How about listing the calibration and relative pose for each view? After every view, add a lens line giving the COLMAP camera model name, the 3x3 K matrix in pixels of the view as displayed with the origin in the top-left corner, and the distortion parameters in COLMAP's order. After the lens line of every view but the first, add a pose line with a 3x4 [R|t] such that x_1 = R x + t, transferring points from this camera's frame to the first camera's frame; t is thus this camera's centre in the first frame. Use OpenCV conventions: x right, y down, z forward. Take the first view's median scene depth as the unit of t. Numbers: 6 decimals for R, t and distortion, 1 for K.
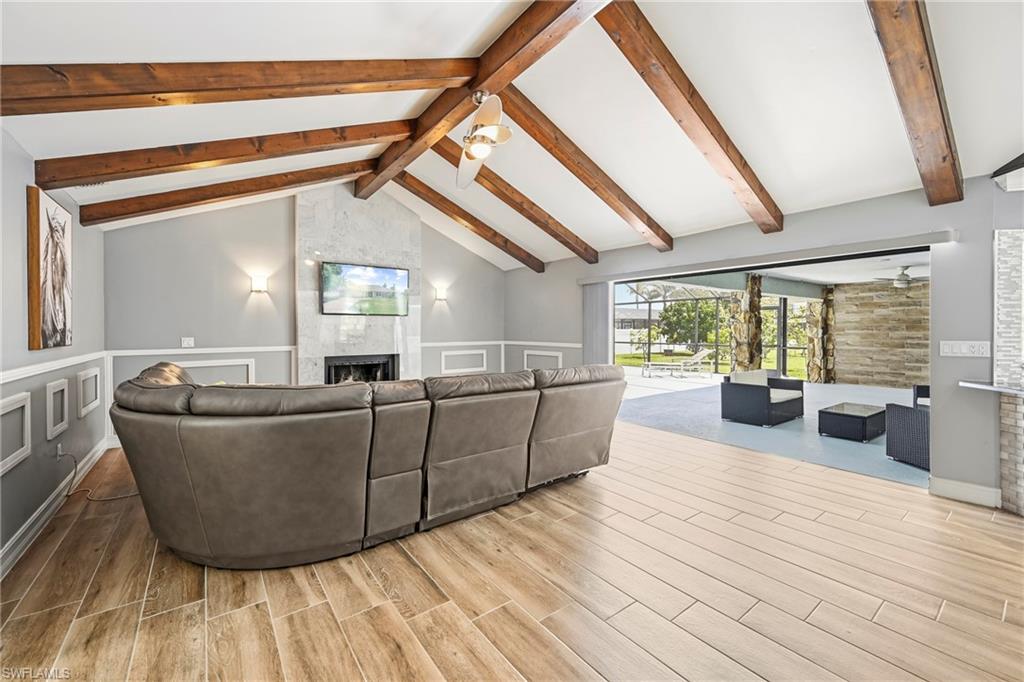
lens RADIAL K [[414.6, 0, 517.1], [0, 414.6, 333.3], [0, 0, 1]] dist [-0.001454, 0.000103]
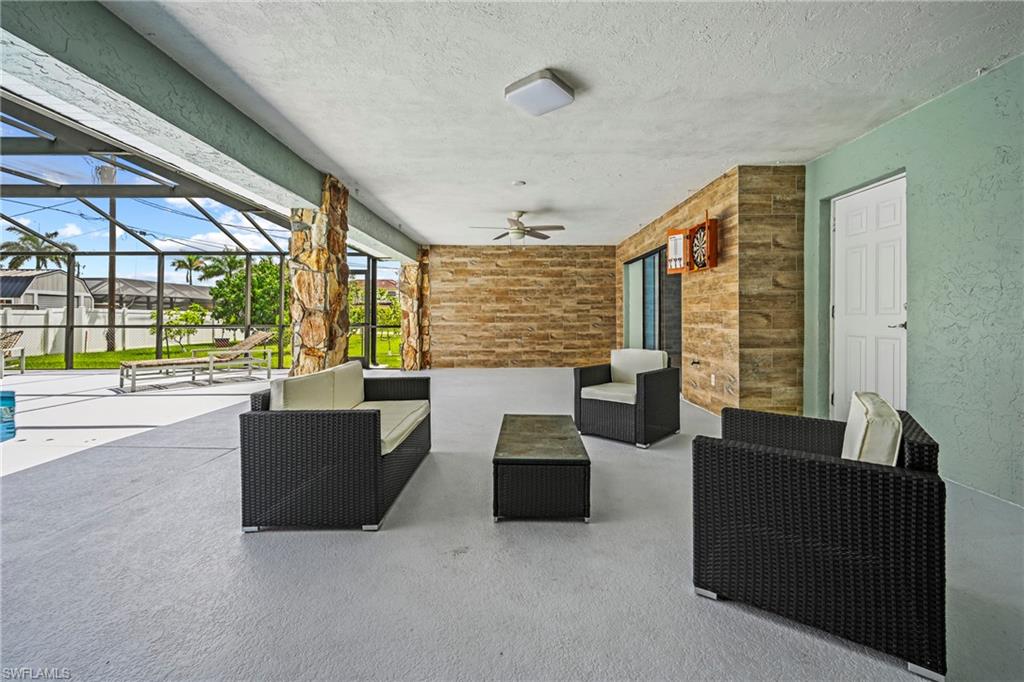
lens RADIAL K [[414.1, 0, 513.3], [0, 414.1, 316.9], [0, 0, 1]] dist [0.000018, -0.000047]
pose [[0.599178, 0.002274, 0.800613, 0.284923], [0.007775, 0.999932, -0.008658, 0.037143], [-0.800578, 0.011413, 0.599119, 0.502758]]
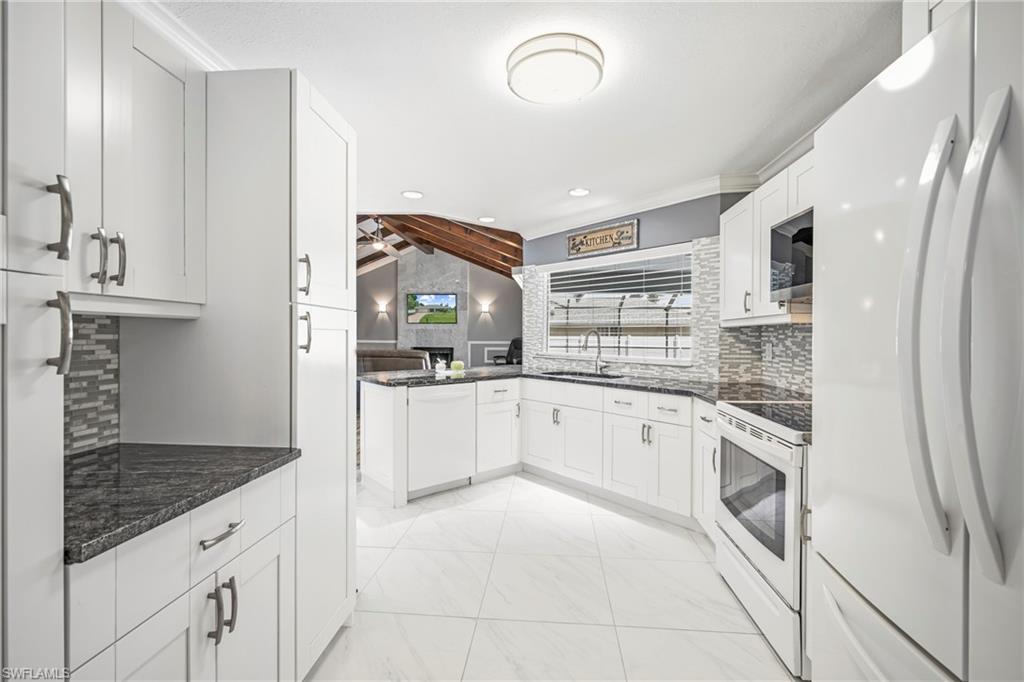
lens RADIAL K [[448.0, 0, 512.0], [0, 448.0, 341.0], [0, 0, 1]] dist [-0.000344, 0.000028]
pose [[0.738822, 0.016937, -0.673687, 0.829439], [-0.013188, 0.999856, 0.010673, 0.002595], [0.673771, 0.000999, 0.738939, -0.091464]]
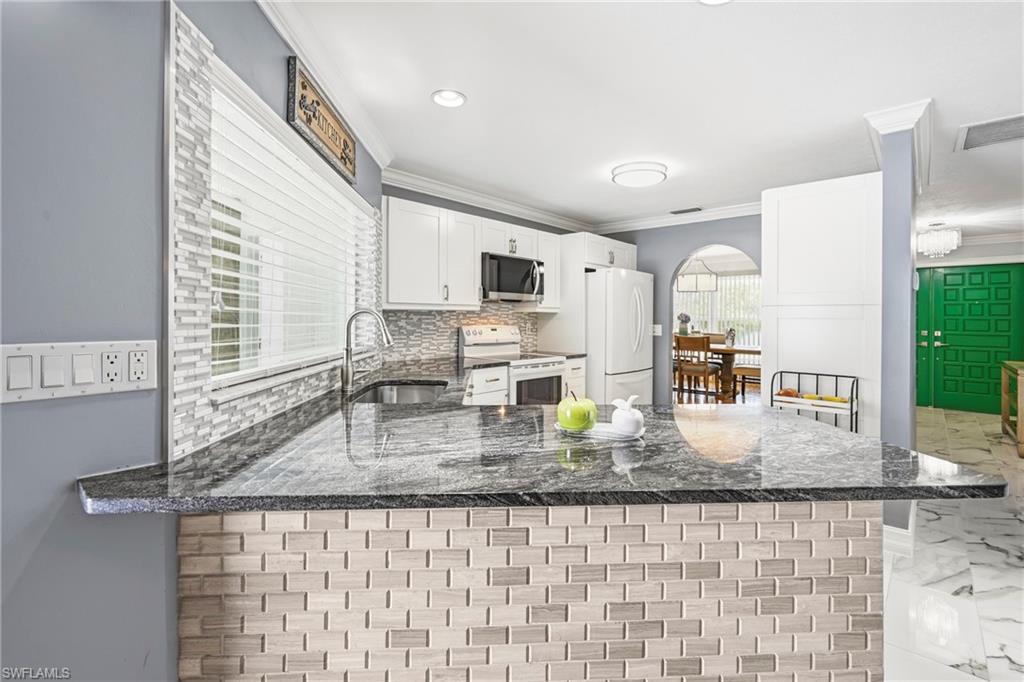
lens RADIAL K [[473.8, 0, 517.8], [0, 473.8, 319.4], [0, 0, 1]] dist [-0.001210, 0.000039]
pose [[-0.200197, 0.001865, 0.979754, 0.272250], [0.003568, 0.999993, -0.001175, 0.001995], [-0.979749, 0.003261, -0.200203, 0.300270]]
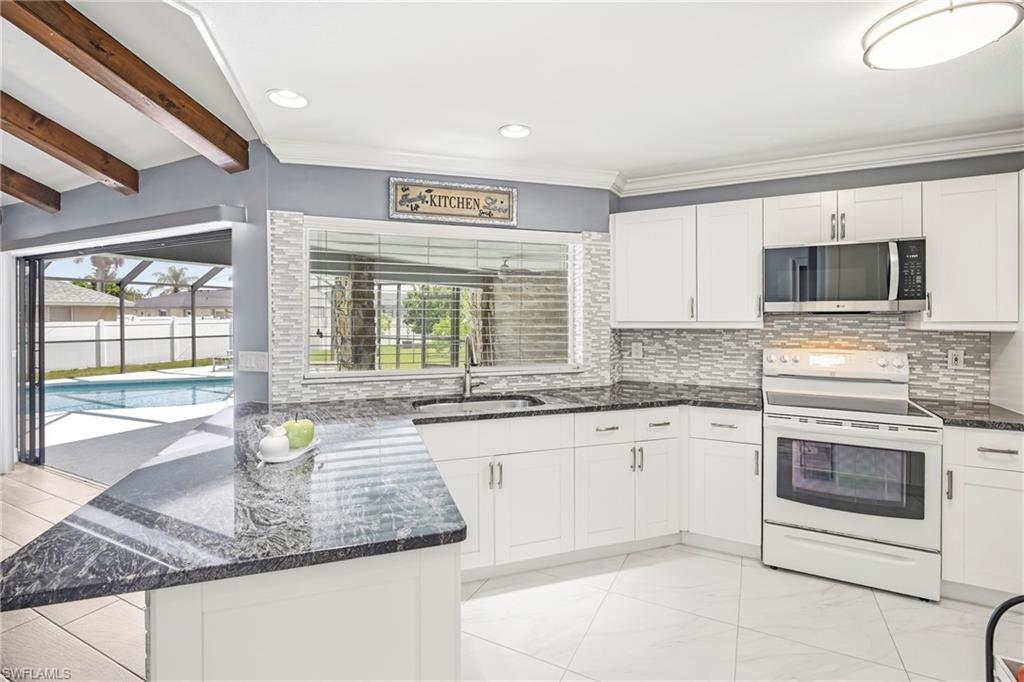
lens RADIAL K [[473.8, 0, 517.8], [0, 473.8, 319.4], [0, 0, 1]] dist [-0.001210, 0.000039]
pose [[0.901923, -0.000899, 0.431896, 0.444919], [0.001422, 0.999999, -0.000887, -0.015305], [-0.431895, 0.001414, 0.901923, -0.005142]]
